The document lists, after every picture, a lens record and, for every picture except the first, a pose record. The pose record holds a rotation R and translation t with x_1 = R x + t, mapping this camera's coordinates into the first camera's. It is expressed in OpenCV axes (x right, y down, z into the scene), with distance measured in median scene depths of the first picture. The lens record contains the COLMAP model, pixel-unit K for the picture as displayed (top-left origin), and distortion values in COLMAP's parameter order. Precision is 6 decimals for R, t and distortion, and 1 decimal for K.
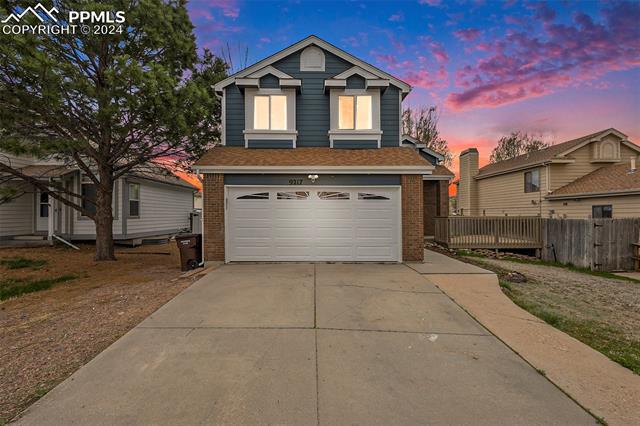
lens RADIAL K [[299.3, 0, 322.8], [0, 299.3, 213.7], [0, 0, 1]] dist [0.010650, 0.000106]
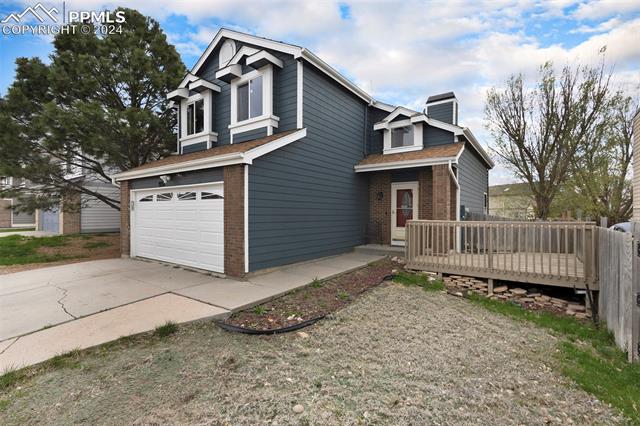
lens RADIAL K [[299.3, 0, 322.8], [0, 299.3, 213.7], [0, 0, 1]] dist [0.010650, 0.000106]
pose [[0.794635, 0.004828, -0.607069, 0.944612], [-0.003739, 0.999988, 0.003059, -0.009048], [0.607076, -0.000161, 0.794644, 0.509278]]
